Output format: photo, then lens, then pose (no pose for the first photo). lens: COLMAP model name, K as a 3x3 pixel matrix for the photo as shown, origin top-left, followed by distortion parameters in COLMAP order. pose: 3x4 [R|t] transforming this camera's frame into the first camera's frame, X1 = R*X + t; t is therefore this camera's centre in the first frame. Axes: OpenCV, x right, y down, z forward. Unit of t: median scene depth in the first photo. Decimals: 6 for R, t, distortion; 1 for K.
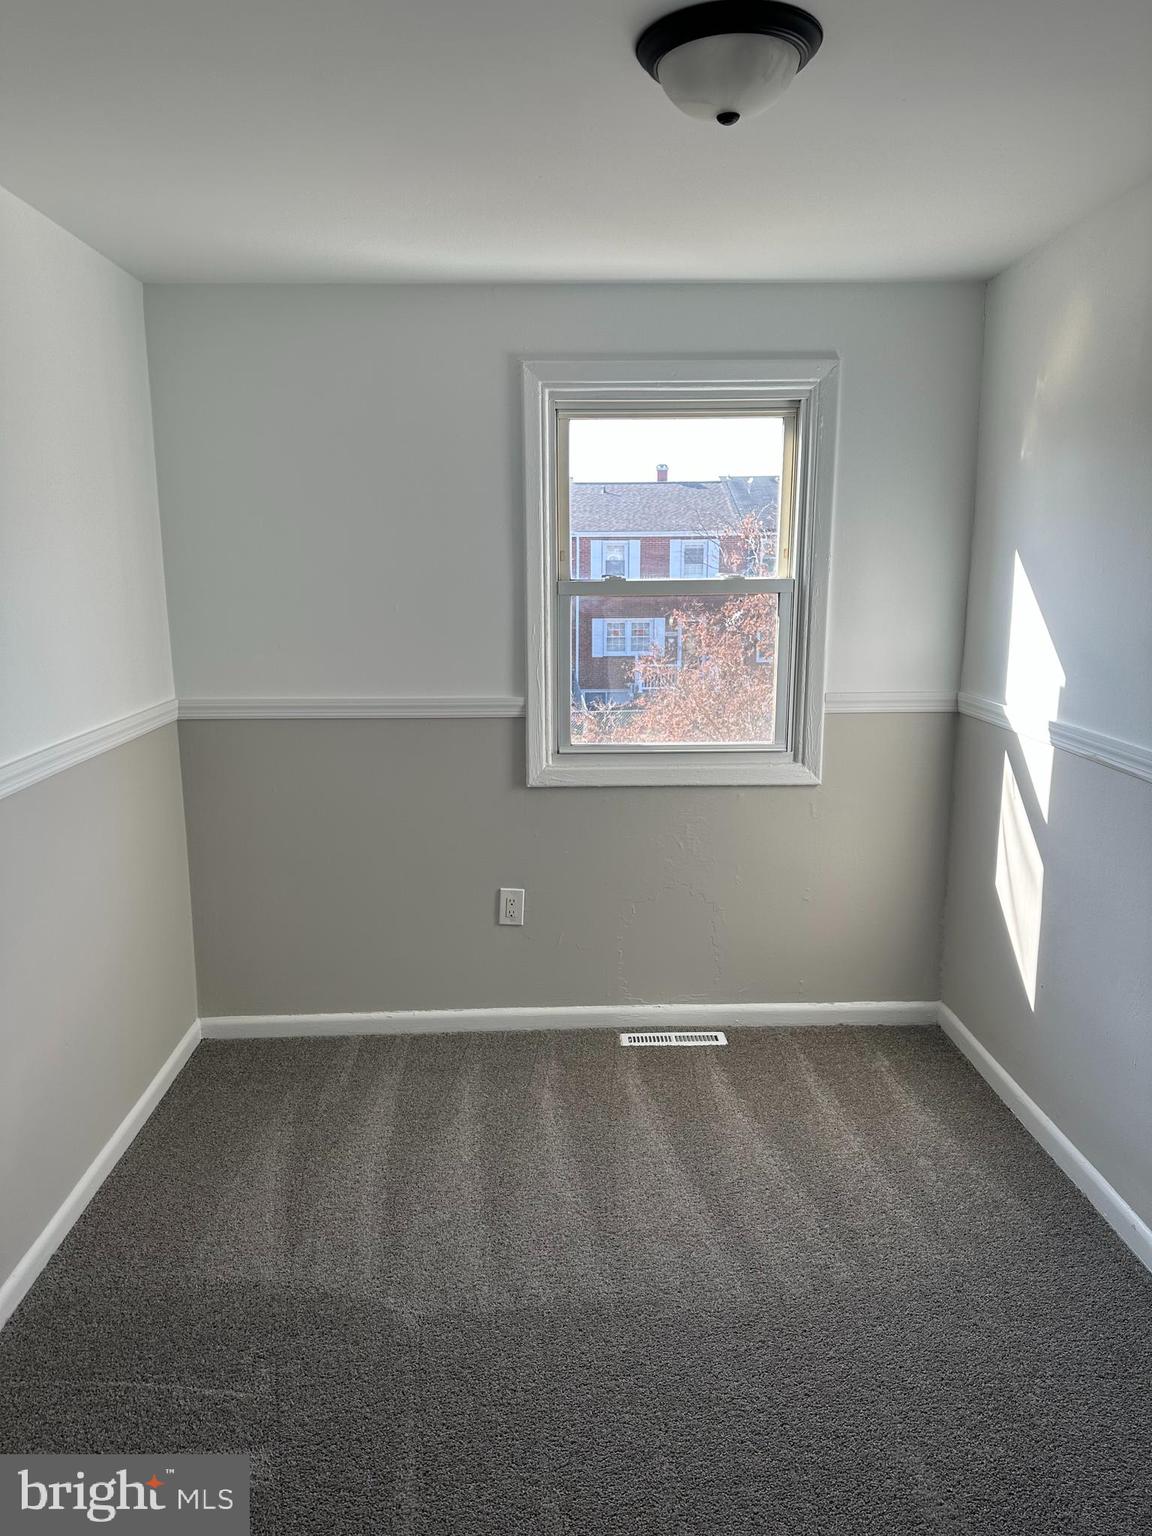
lens RADIAL K [[1073.6, 0, 573.5], [0, 1073.6, 765.7], [0, 0, 1]] dist [0.000360, -0.011151]
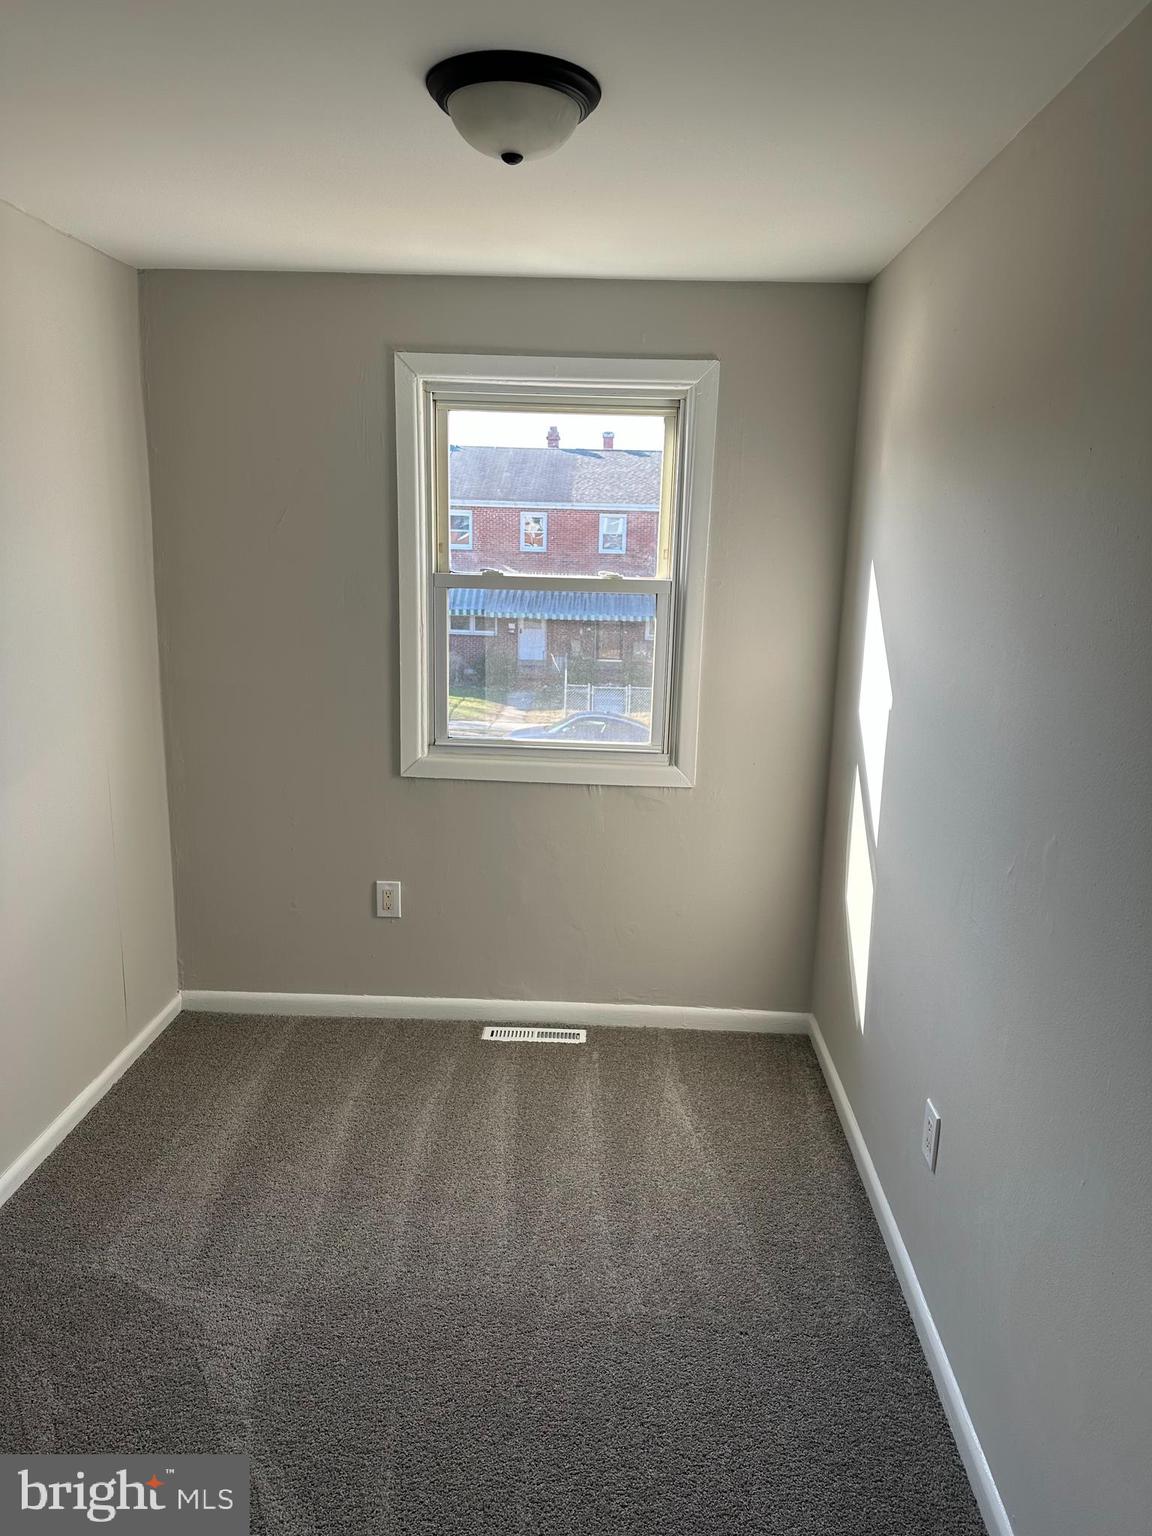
lens RADIAL K [[1073.6, 0, 581.6], [0, 1073.6, 769.9], [0, 0, 1]] dist [0.000360, -0.011151]
pose [[0.997946, 0.046628, -0.043918, 0.168933], [-0.046242, 0.998882, 0.009767, -0.004265], [0.044324, -0.007716, 0.998987, 0.002676]]
